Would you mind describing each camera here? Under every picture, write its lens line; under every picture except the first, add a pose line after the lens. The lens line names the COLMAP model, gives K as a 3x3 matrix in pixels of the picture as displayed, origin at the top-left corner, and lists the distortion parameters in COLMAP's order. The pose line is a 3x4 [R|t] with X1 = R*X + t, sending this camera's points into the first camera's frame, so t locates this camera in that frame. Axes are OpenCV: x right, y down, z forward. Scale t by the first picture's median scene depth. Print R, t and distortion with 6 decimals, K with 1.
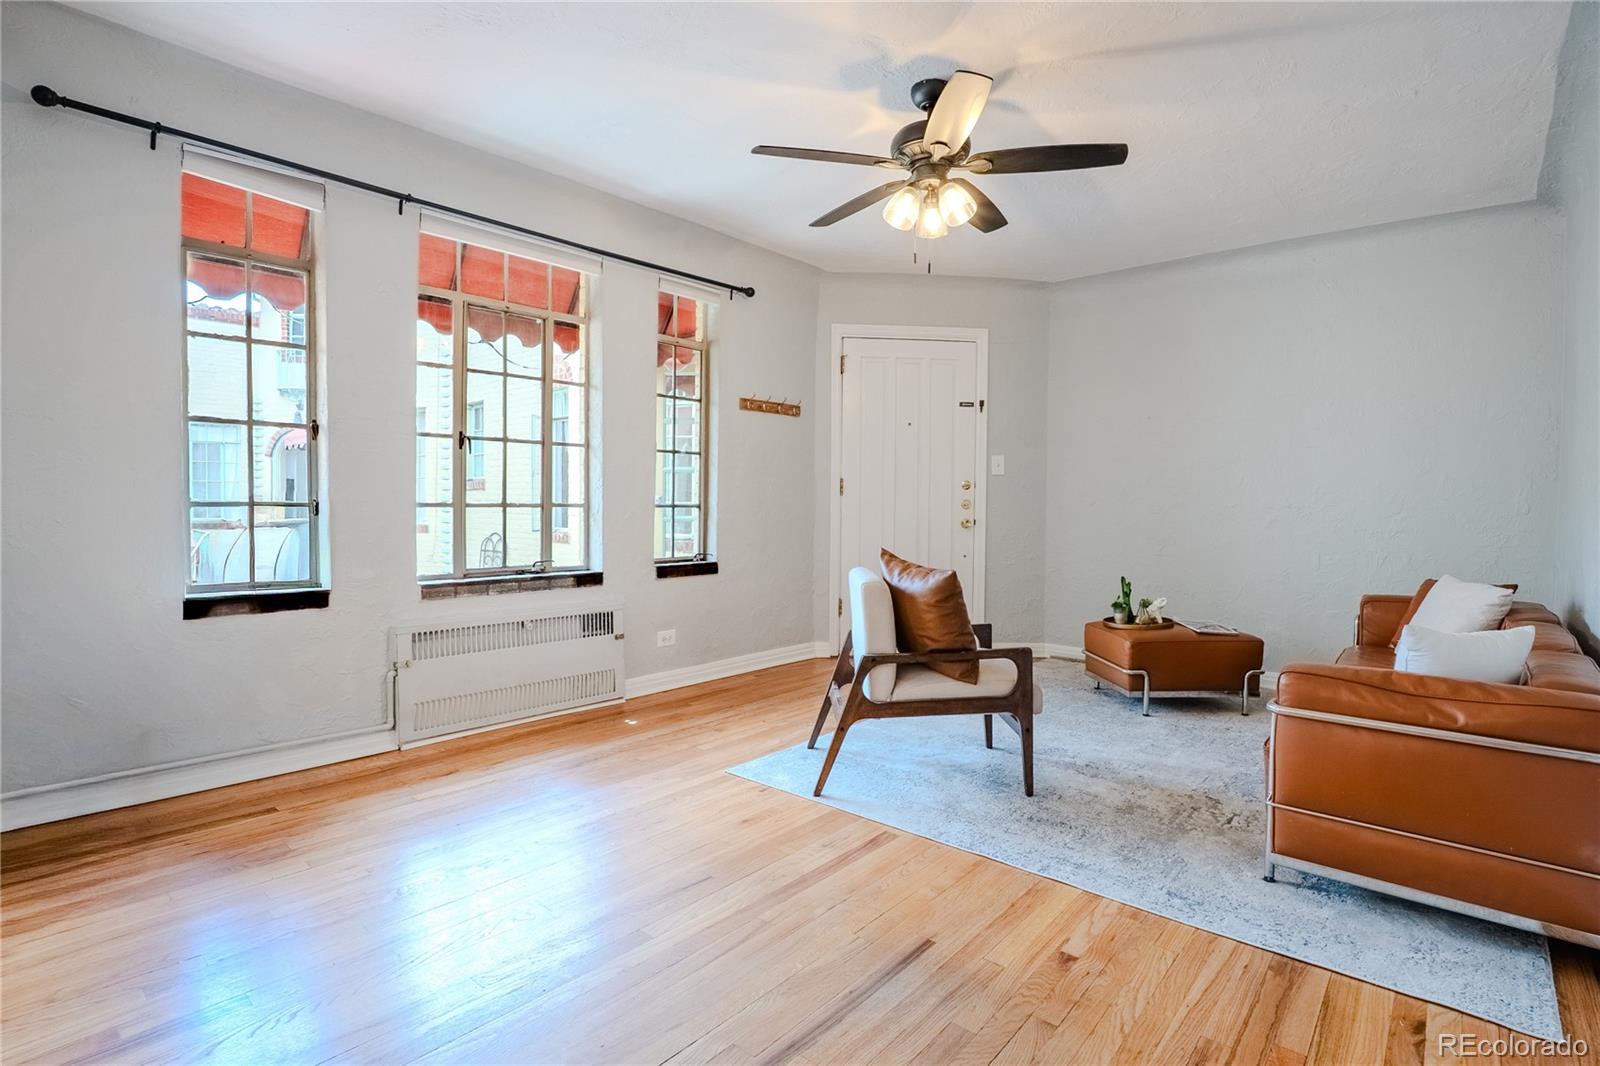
lens RADIAL K [[778.0, 0, 791.0], [0, 778.0, 528.6], [0, 0, 1]] dist [-0.043234, 0.008158]
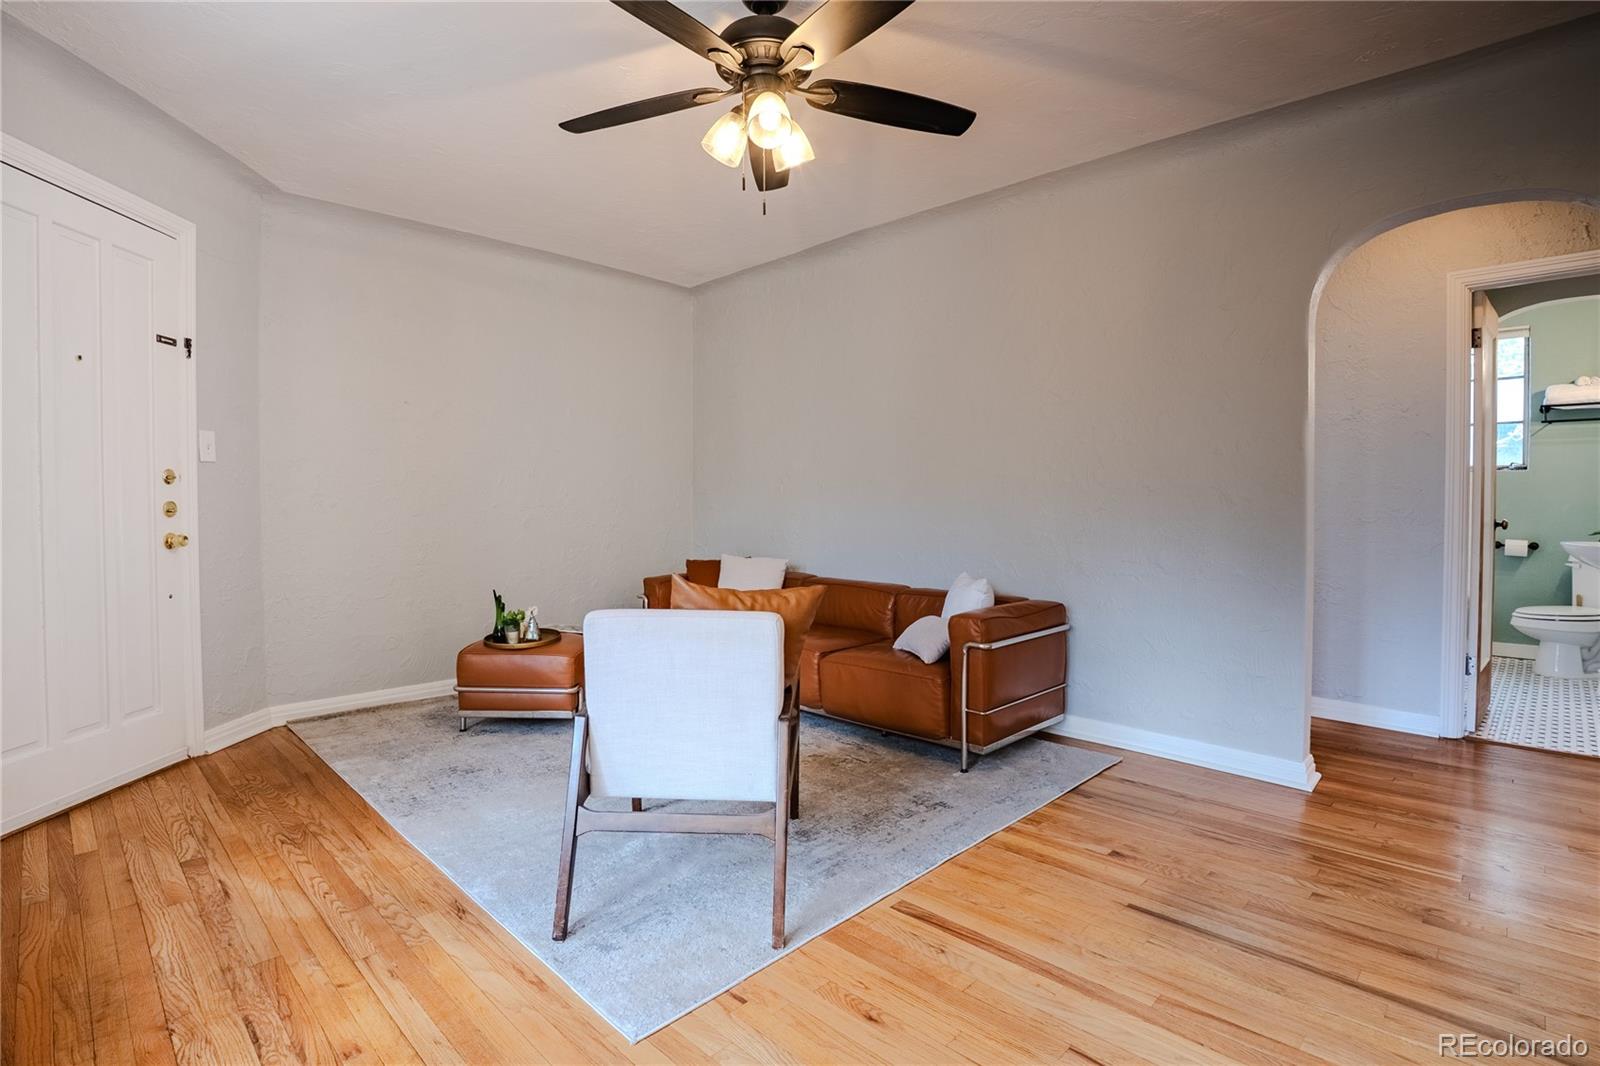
lens RADIAL K [[778.0, 0, 792.0], [0, 778.0, 525.9], [0, 0, 1]] dist [-0.043234, 0.008158]
pose [[0.059610, -0.036998, 0.997536, -0.484335], [0.035443, 0.998761, 0.034926, -0.032547], [-0.997592, 0.033273, 0.060847, 0.734634]]
